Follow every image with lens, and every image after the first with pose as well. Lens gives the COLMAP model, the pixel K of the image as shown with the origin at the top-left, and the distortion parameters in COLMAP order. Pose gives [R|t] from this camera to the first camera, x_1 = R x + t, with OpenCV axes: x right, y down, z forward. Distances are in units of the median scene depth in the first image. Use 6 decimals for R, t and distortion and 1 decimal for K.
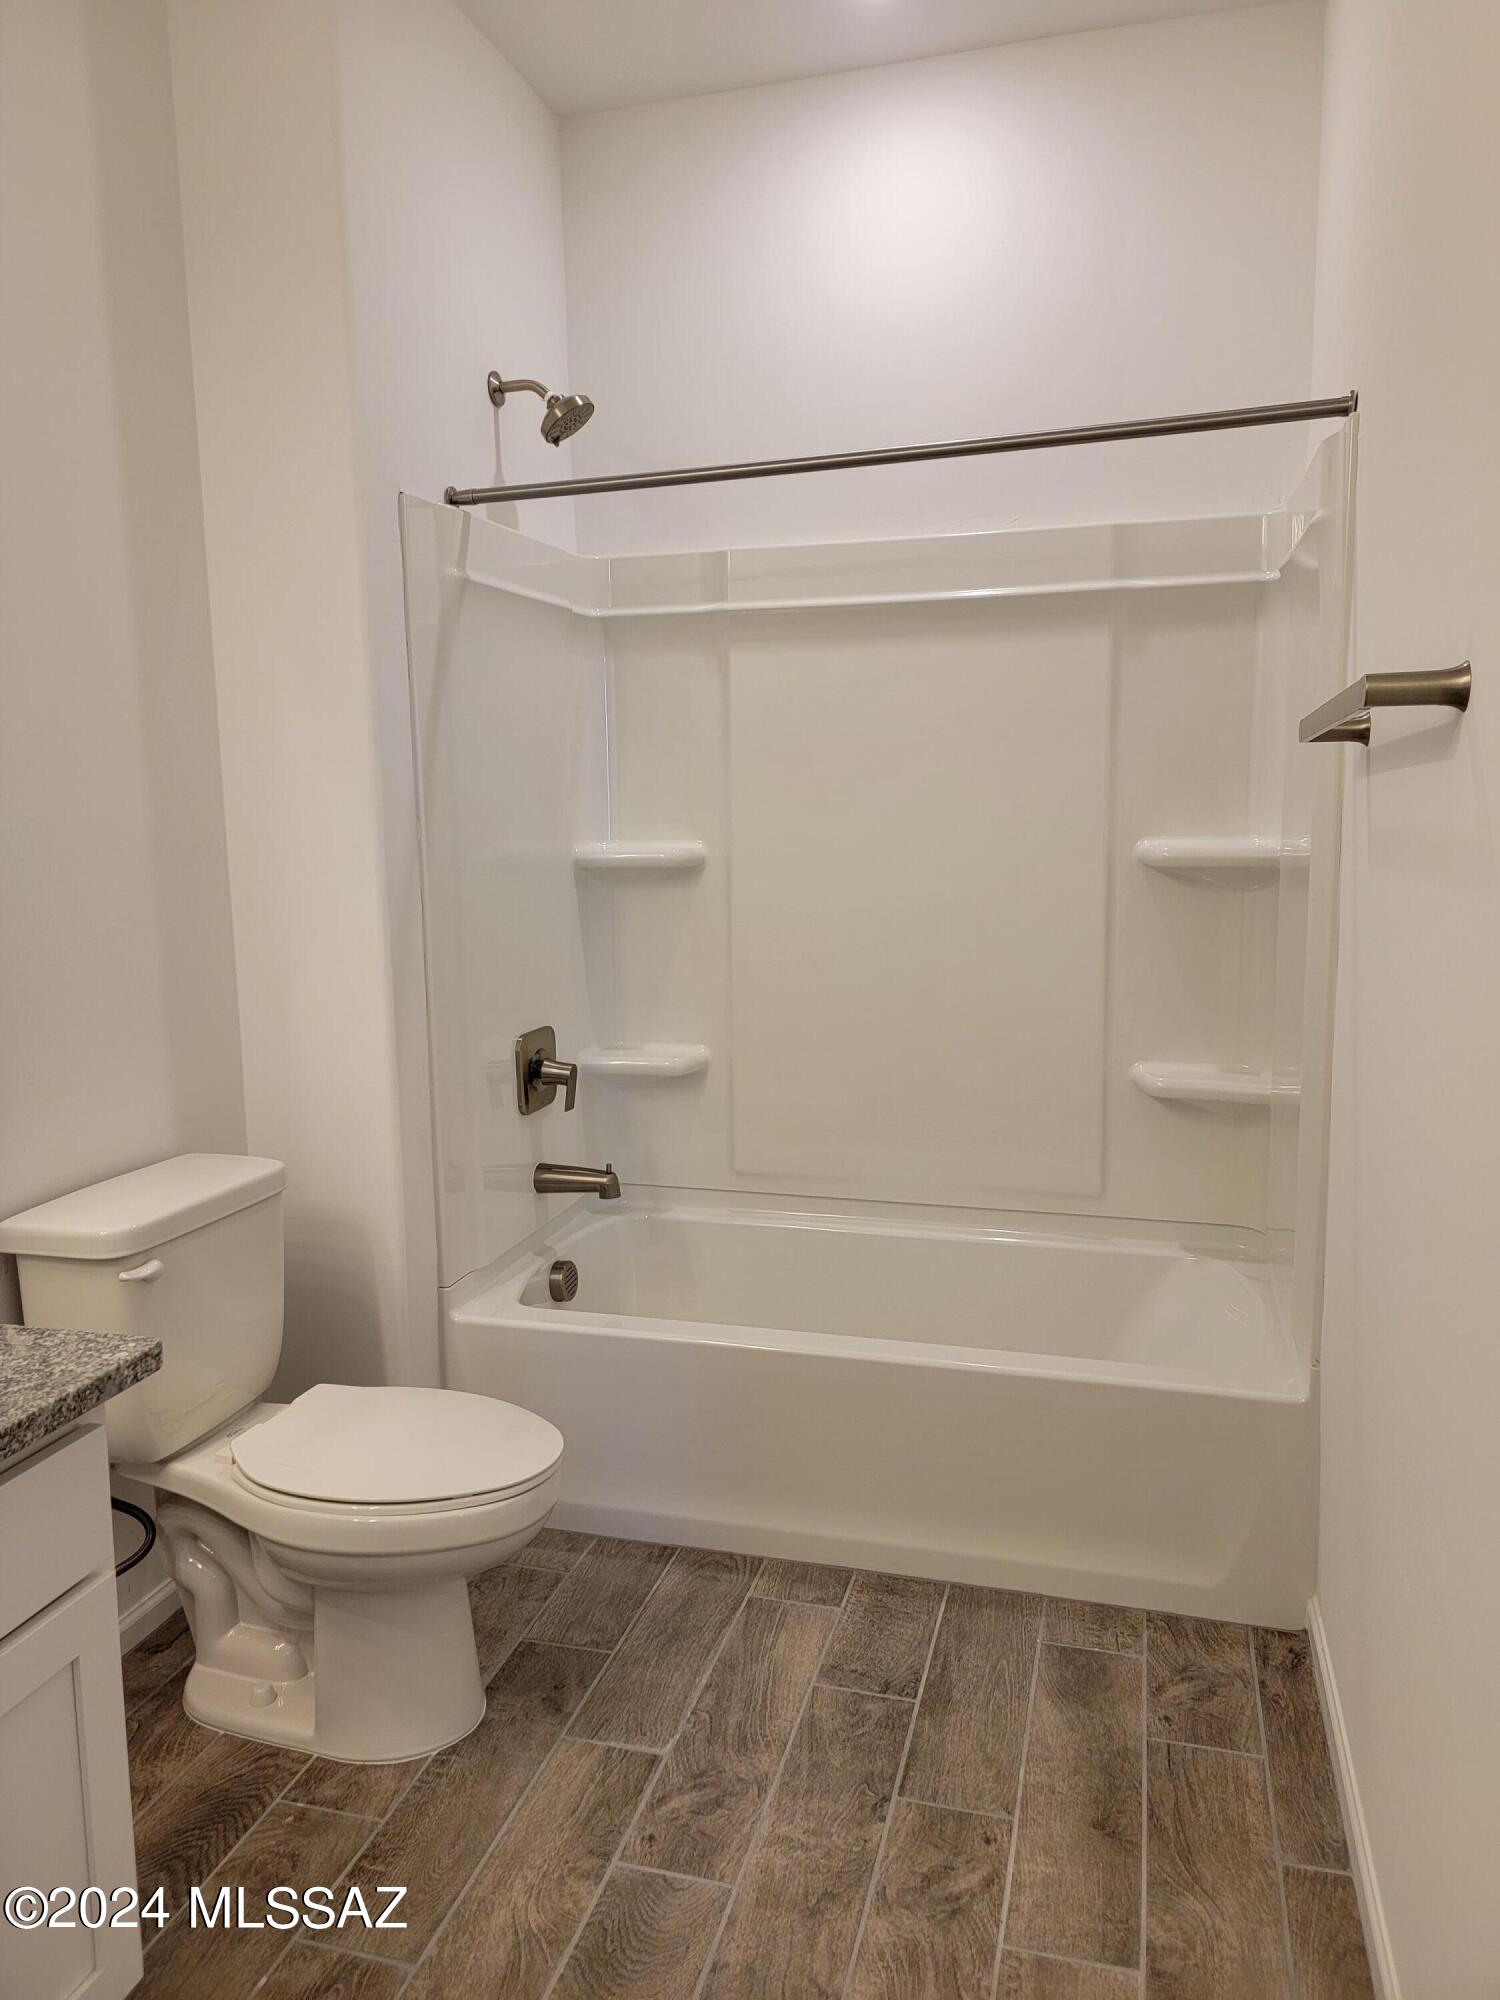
lens RADIAL K [[1401.8, 0, 756.1], [0, 1401.8, 1008.2], [0, 0, 1]] dist [0.084305, -0.048528]
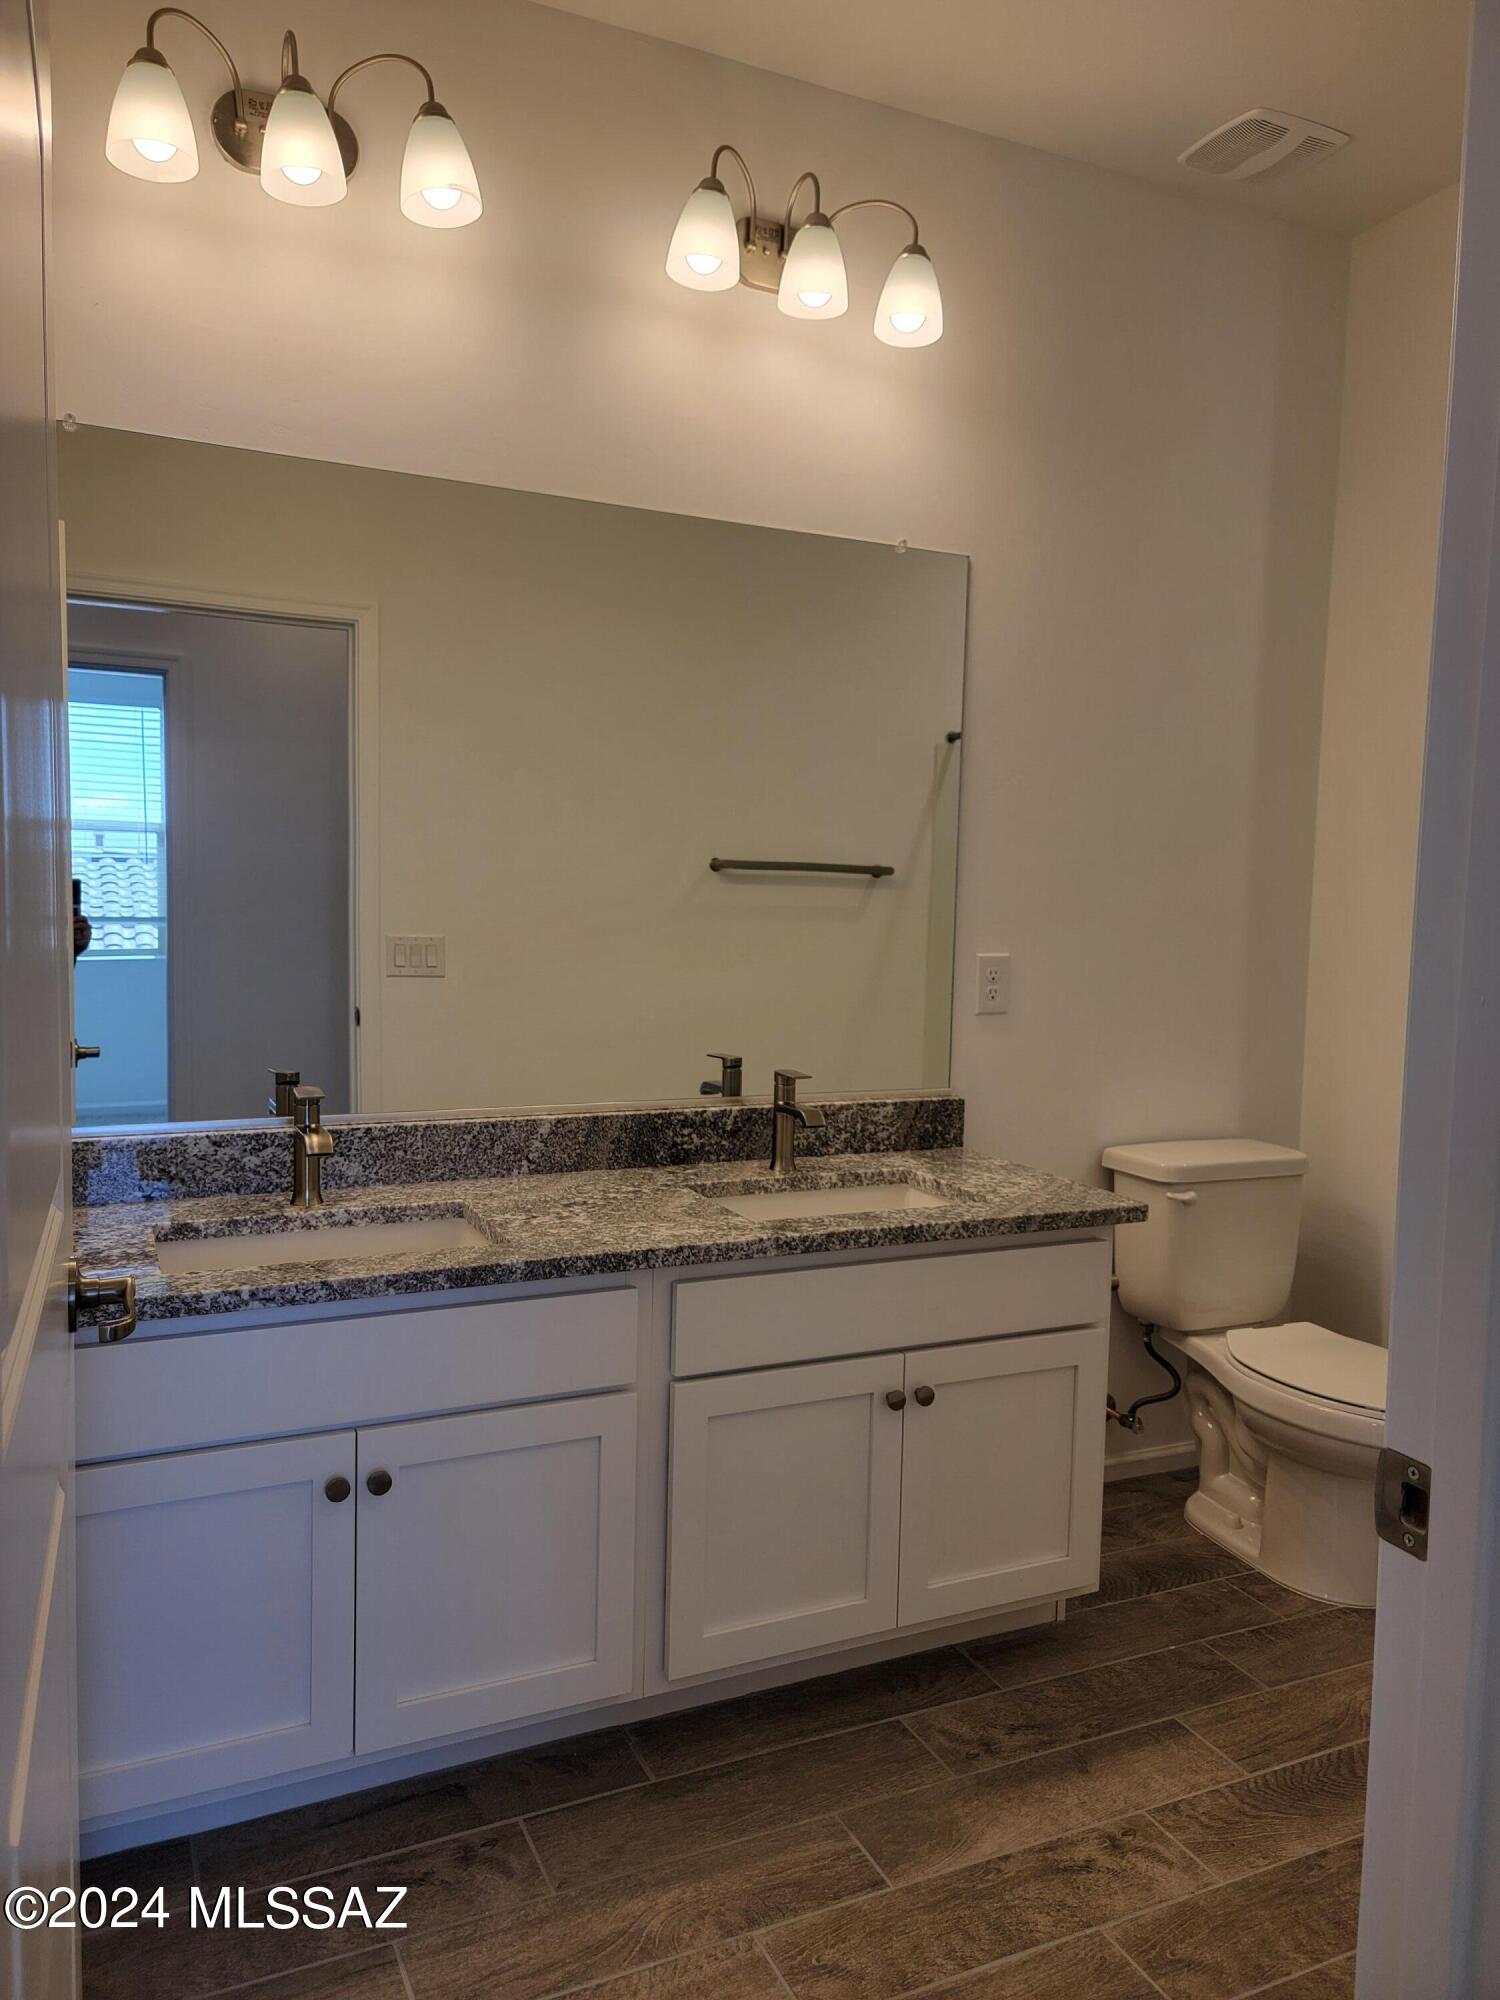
lens RADIAL K [[1401.8, 0, 746.7], [0, 1401.8, 1000.8], [0, 0, 1]] dist [0.084305, -0.048528]
pose [[0.659624, 0.090804, -0.746091, 0.337711], [-0.136761, 0.990604, -0.000348, 0.044104], [0.739049, 0.102266, 0.665844, -0.326862]]
